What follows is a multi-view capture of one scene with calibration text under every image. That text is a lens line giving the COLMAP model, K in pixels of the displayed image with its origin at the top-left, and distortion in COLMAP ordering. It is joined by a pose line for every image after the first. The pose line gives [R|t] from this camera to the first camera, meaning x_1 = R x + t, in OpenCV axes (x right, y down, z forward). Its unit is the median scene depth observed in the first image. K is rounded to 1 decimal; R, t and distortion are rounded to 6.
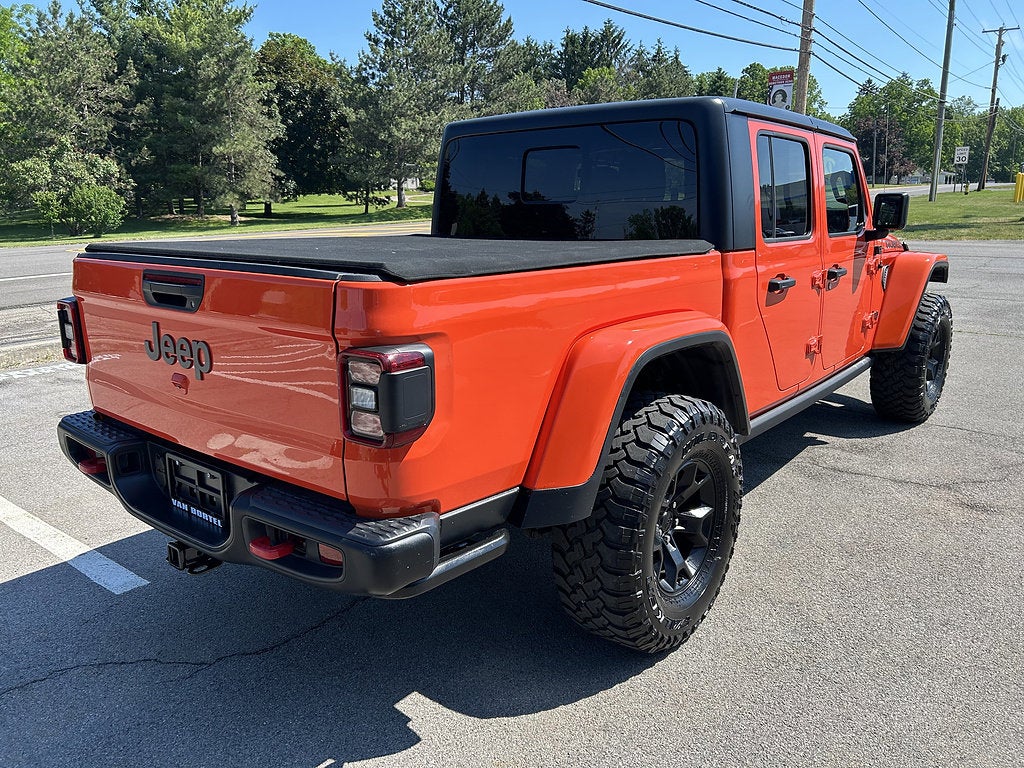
lens RADIAL K [[767.1, 0, 509.3], [0, 767.1, 386.9], [0, 0, 1]] dist [0.051056, -0.058632]
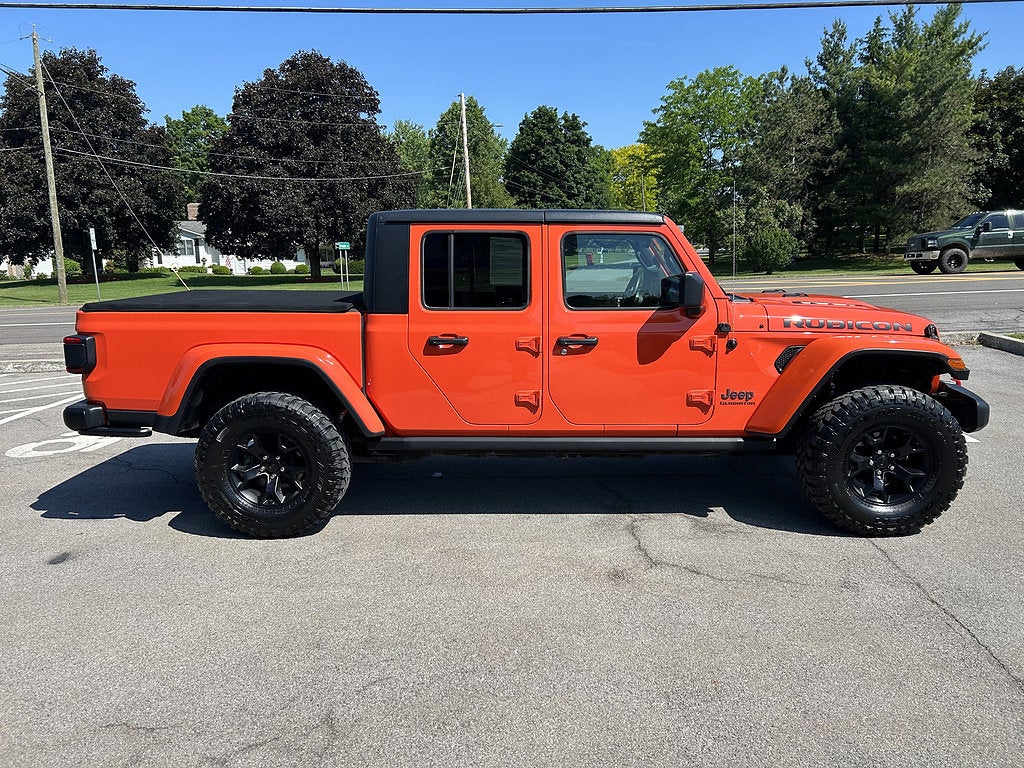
lens RADIAL K [[767.1, 0, 509.3], [0, 767.1, 386.9], [0, 0, 1]] dist [0.051056, -0.058632]
pose [[0.621970, 0.140486, -0.770335, 0.107517], [-0.174382, 0.983920, 0.038641, -0.008994], [0.763377, 0.110299, 0.636467, 0.016860]]
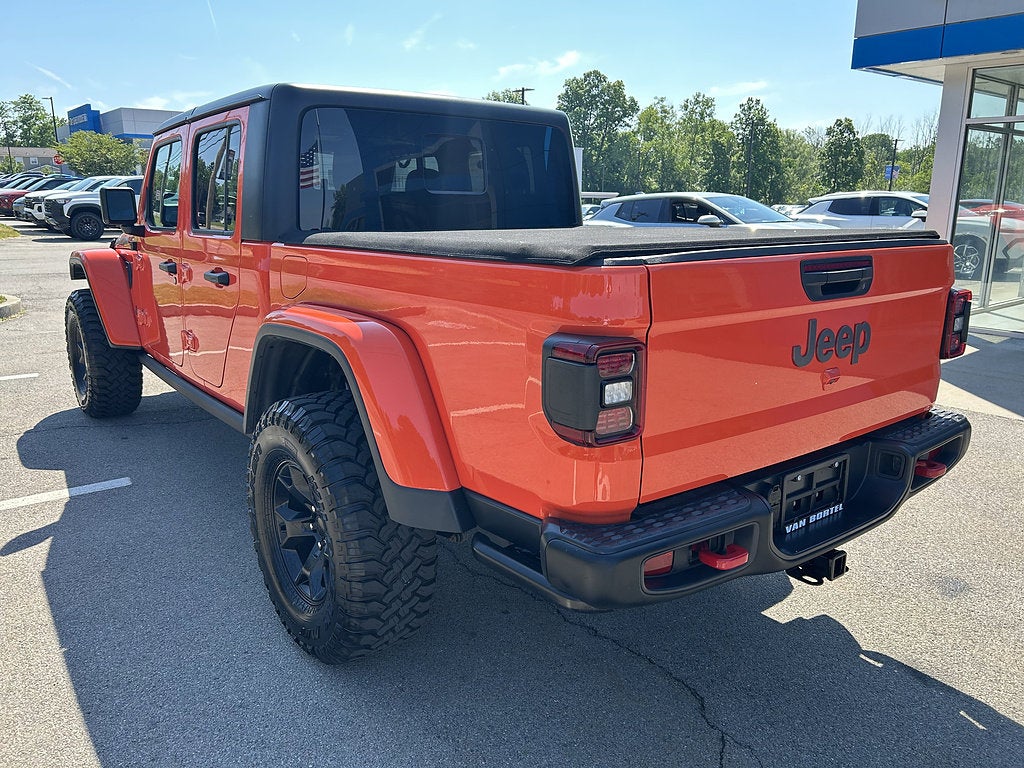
lens RADIAL K [[767.1, 0, 509.3], [0, 767.1, 386.9], [0, 0, 1]] dist [0.051056, -0.058632]
pose [[0.220701, -0.214304, 0.951507, -0.062382], [0.221381, 0.961107, 0.165117, -0.010432], [-0.949885, 0.174204, 0.259561, 0.050469]]
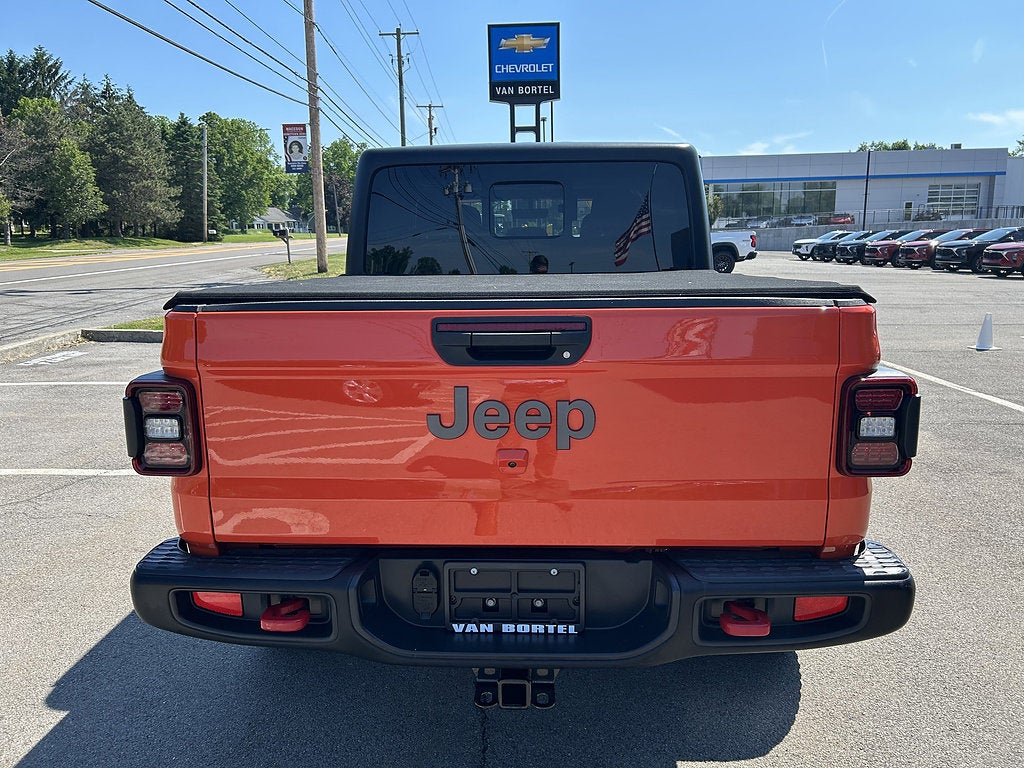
lens RADIAL K [[767.1, 0, 509.3], [0, 767.1, 386.9], [0, 0, 1]] dist [0.051056, -0.058632]
pose [[0.797758, -0.108515, 0.593133, -0.039070], [0.142853, 0.989682, -0.011071, -0.003141], [-0.585812, 0.093563, 0.805028, 0.017057]]
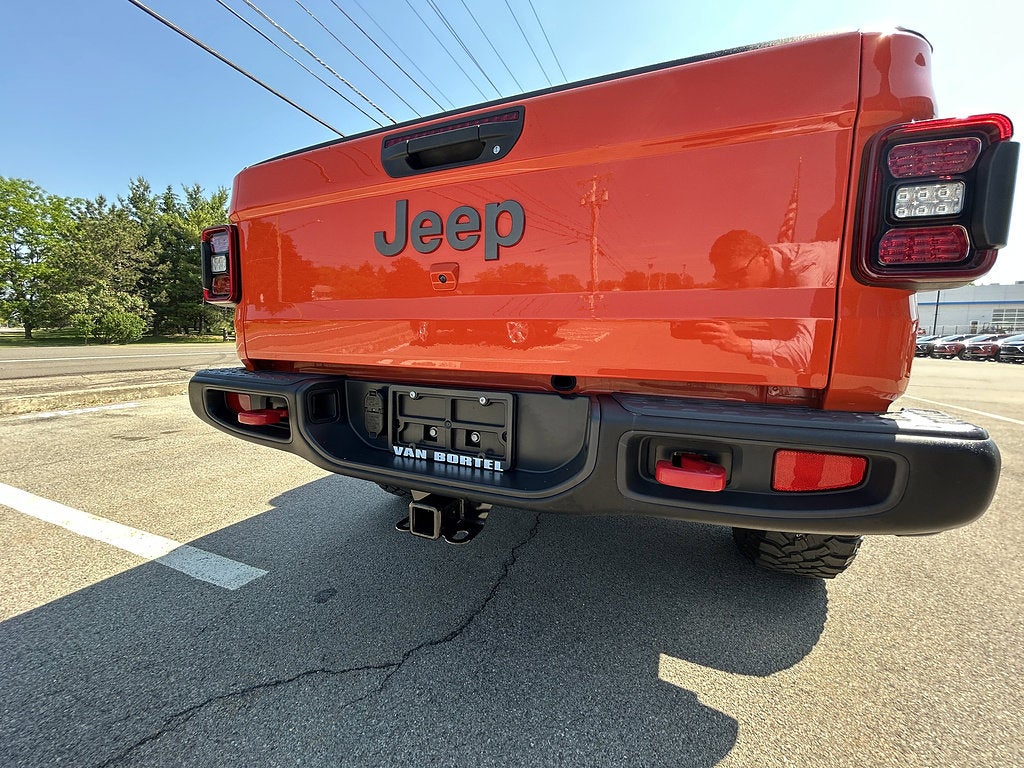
lens RADIAL K [[414.2, 0, 514.0], [0, 414.2, 382.3], [0, 0, 1]] dist [0.000978, -0.000001]
pose [[0.960595, 0.001919, 0.277944, -0.021130], [0.034900, 0.991229, -0.127462, 0.006691], [-0.275751, 0.132139, 0.952103, 0.027639]]
